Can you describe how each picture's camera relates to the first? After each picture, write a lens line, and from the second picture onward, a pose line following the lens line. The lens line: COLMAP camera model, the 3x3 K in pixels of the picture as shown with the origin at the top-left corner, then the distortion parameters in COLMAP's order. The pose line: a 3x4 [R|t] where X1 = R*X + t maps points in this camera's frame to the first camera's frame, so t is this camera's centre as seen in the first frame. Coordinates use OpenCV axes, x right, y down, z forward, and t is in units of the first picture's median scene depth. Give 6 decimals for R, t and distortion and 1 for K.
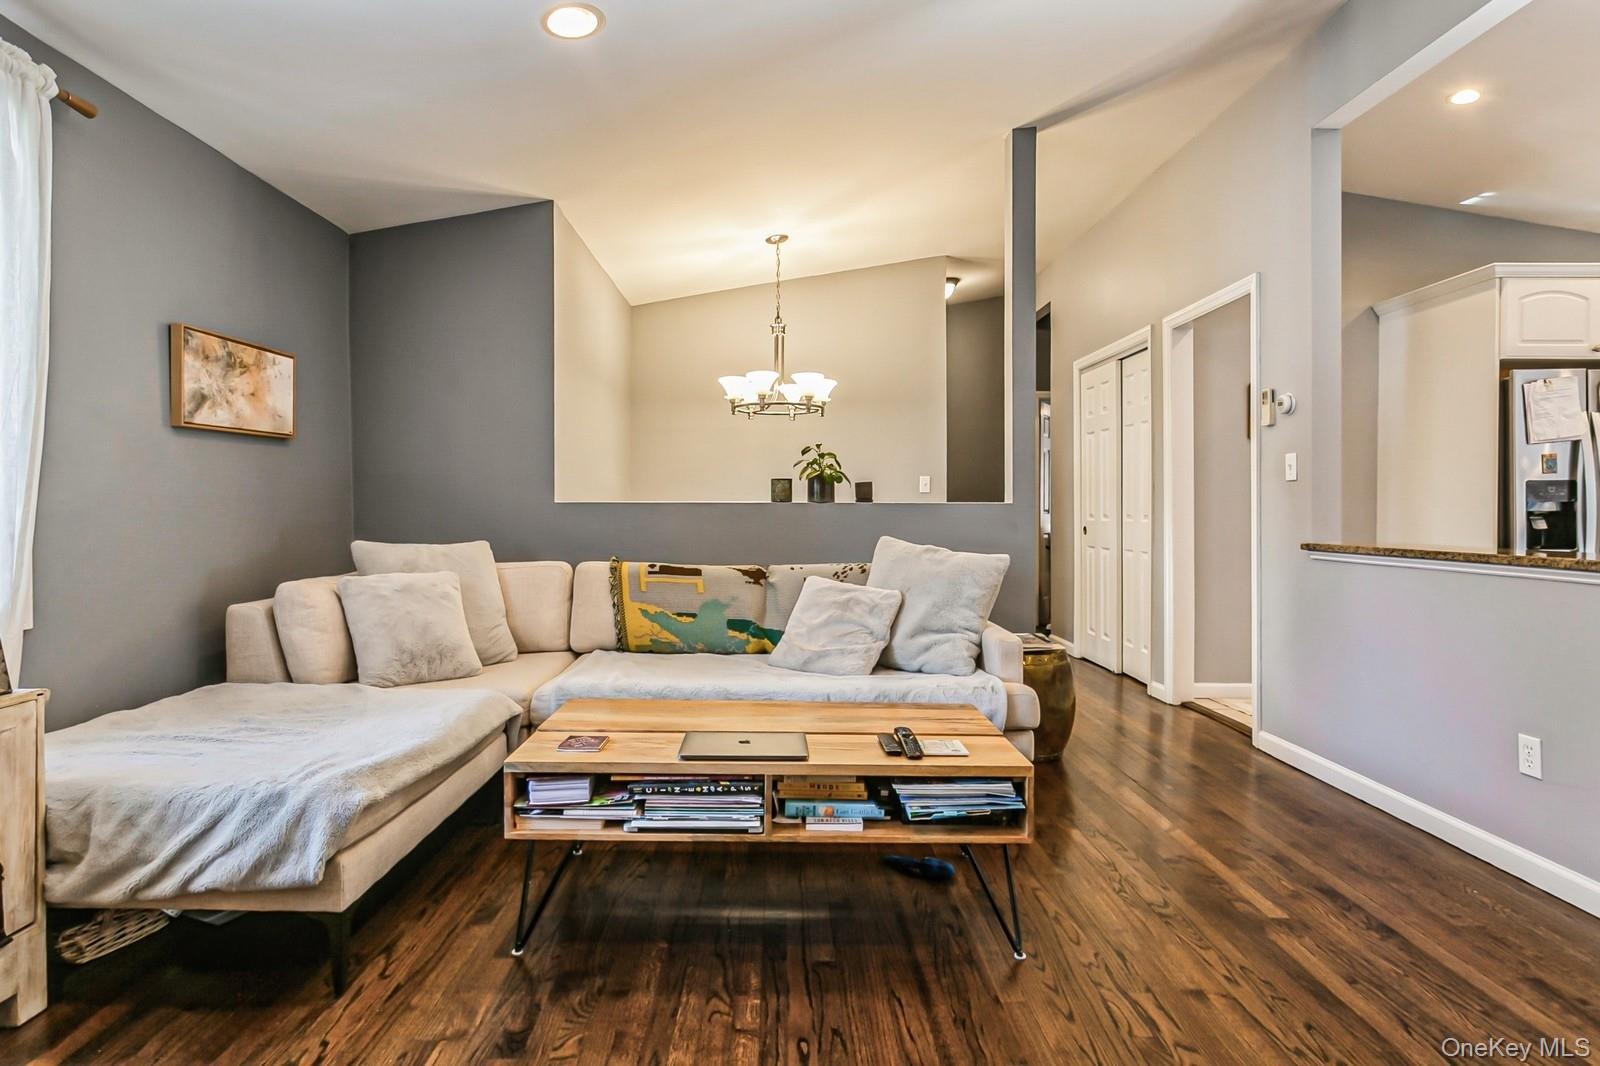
lens RADIAL K [[821.4, 0, 796.7], [0, 821.4, 508.8], [0, 0, 1]] dist [-0.017575, 0.014370]
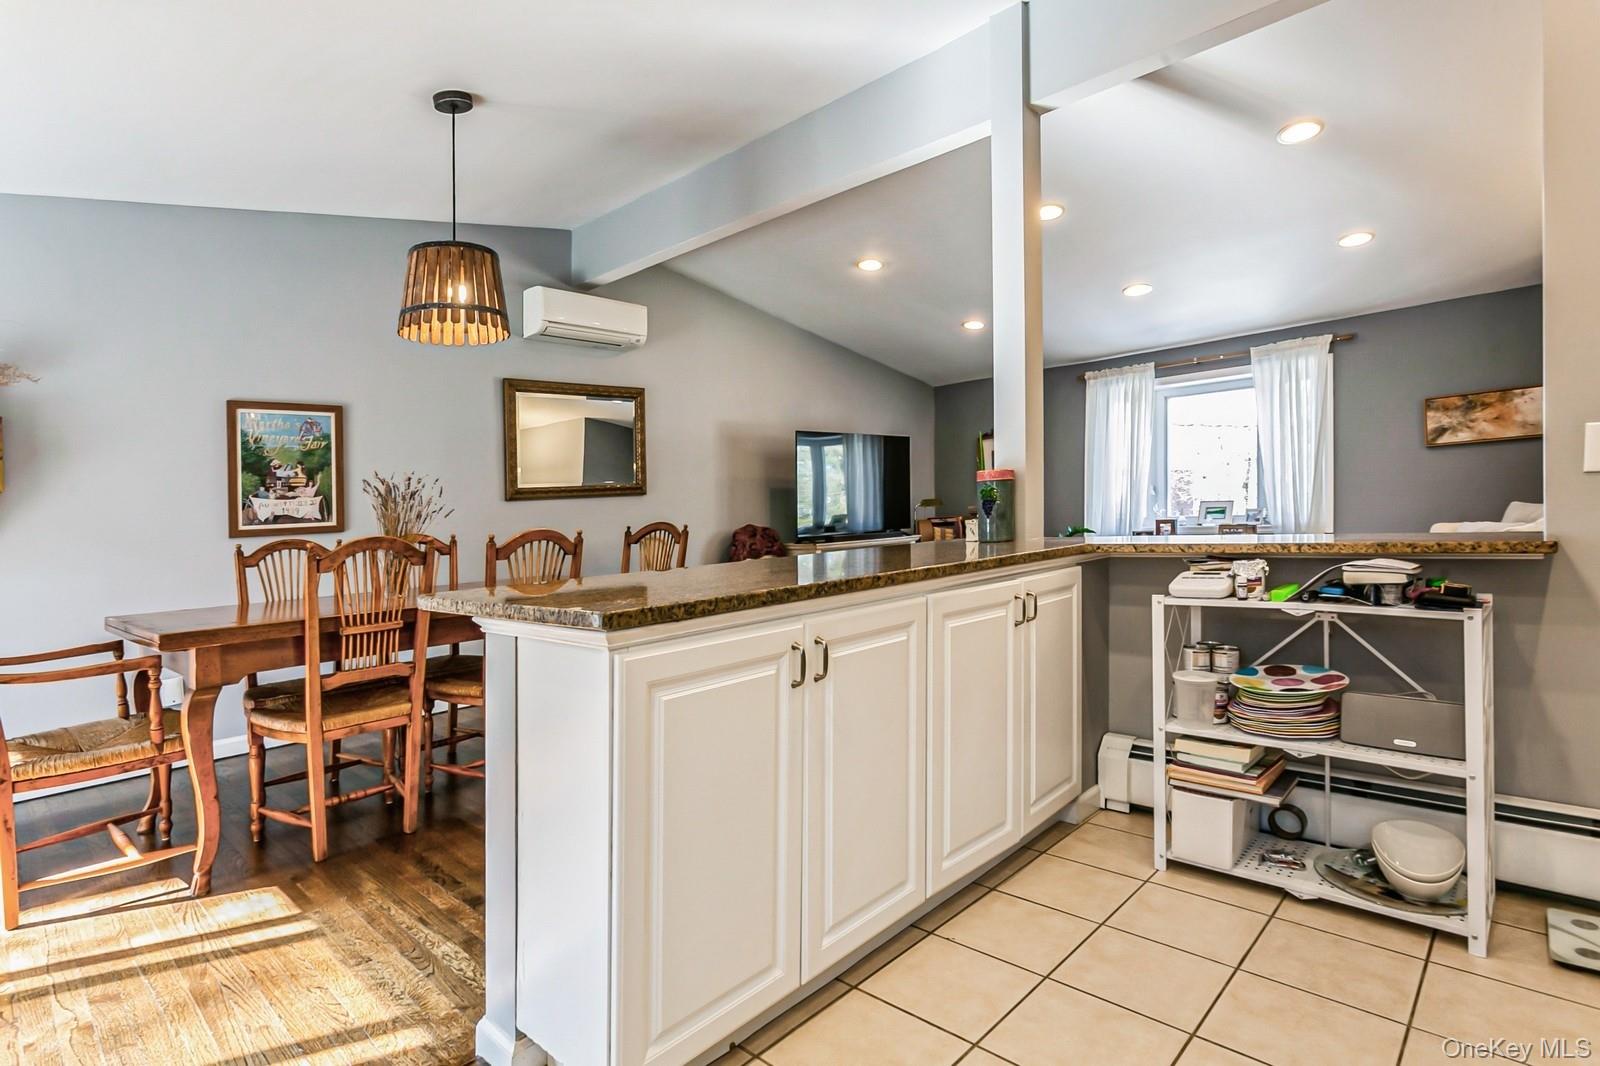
lens RADIAL K [[821.4, 0, 796.7], [0, 821.4, 508.8], [0, 0, 1]] dist [-0.017575, 0.014370]
pose [[-0.701021, 0.028473, -0.712572, 1.590039], [0.044934, 0.998981, -0.004288, -0.004668], [0.711723, -0.035025, -0.701586, 1.108109]]
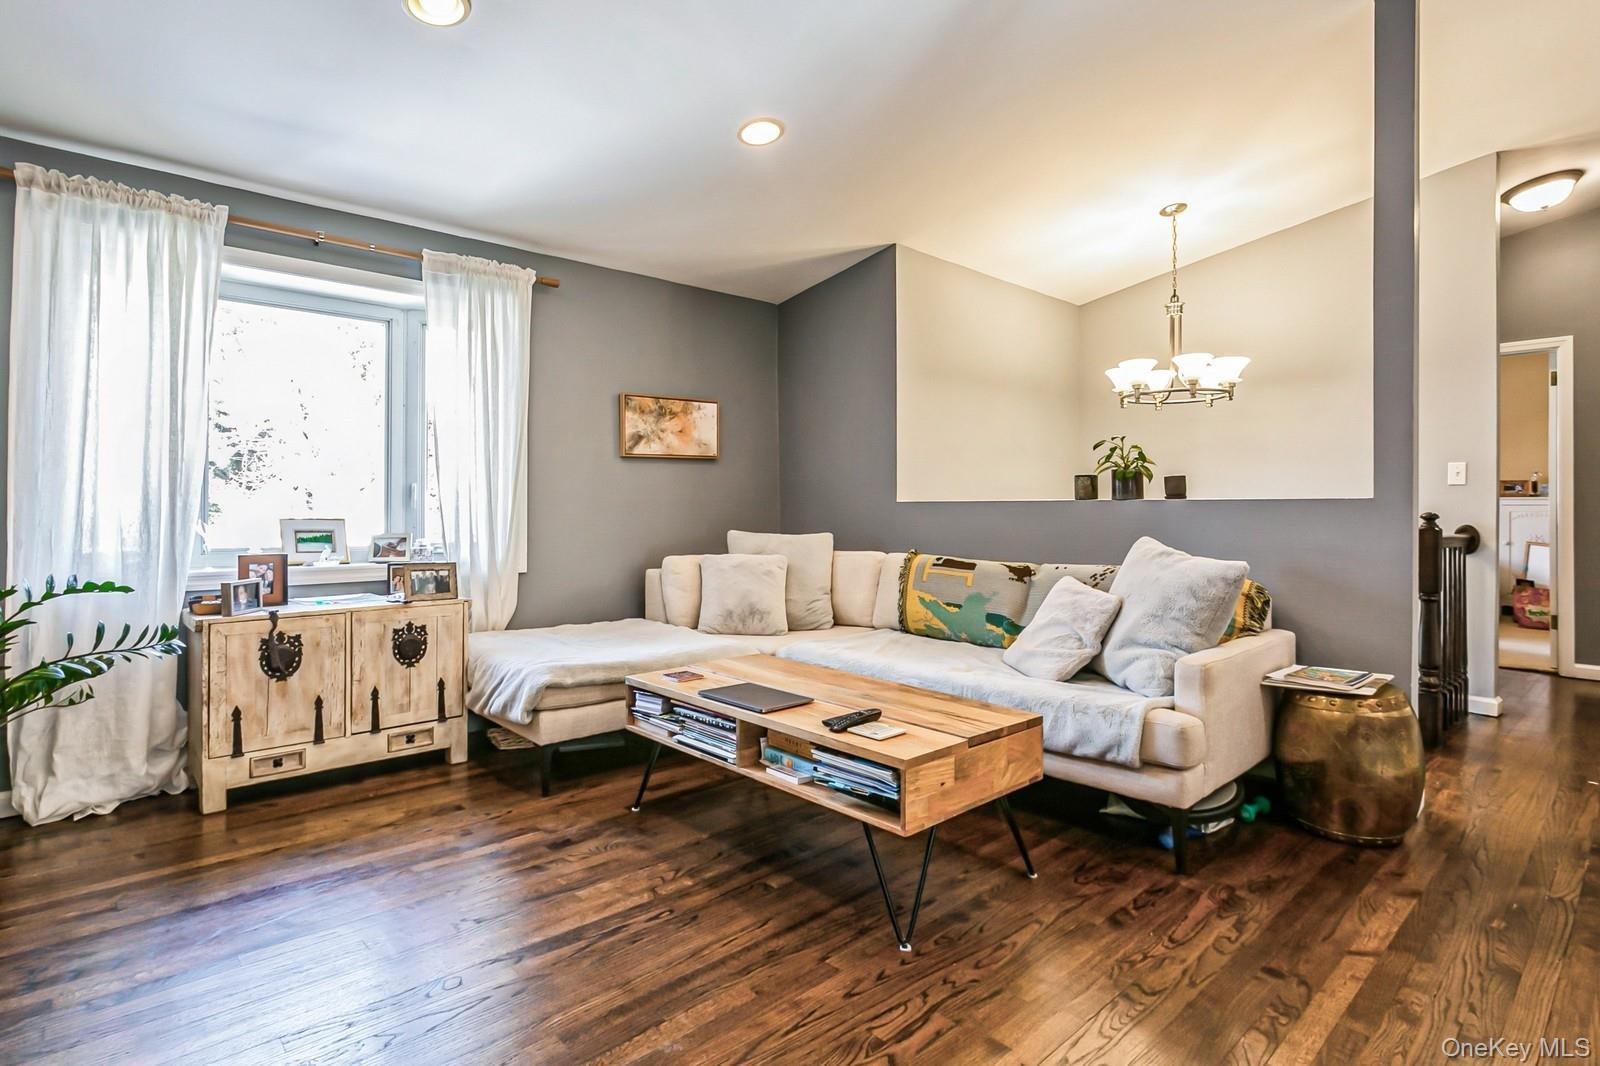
lens RADIAL K [[823.2, 0, 798.5], [0, 823.2, 500.2], [0, 0, 1]] dist [-0.004203, -0.000208]
pose [[0.675556, -0.008814, -0.737256, 0.573209], [0.001285, 0.999941, -0.010776, 0.003045], [0.737307, 0.006333, 0.675528, 0.131066]]
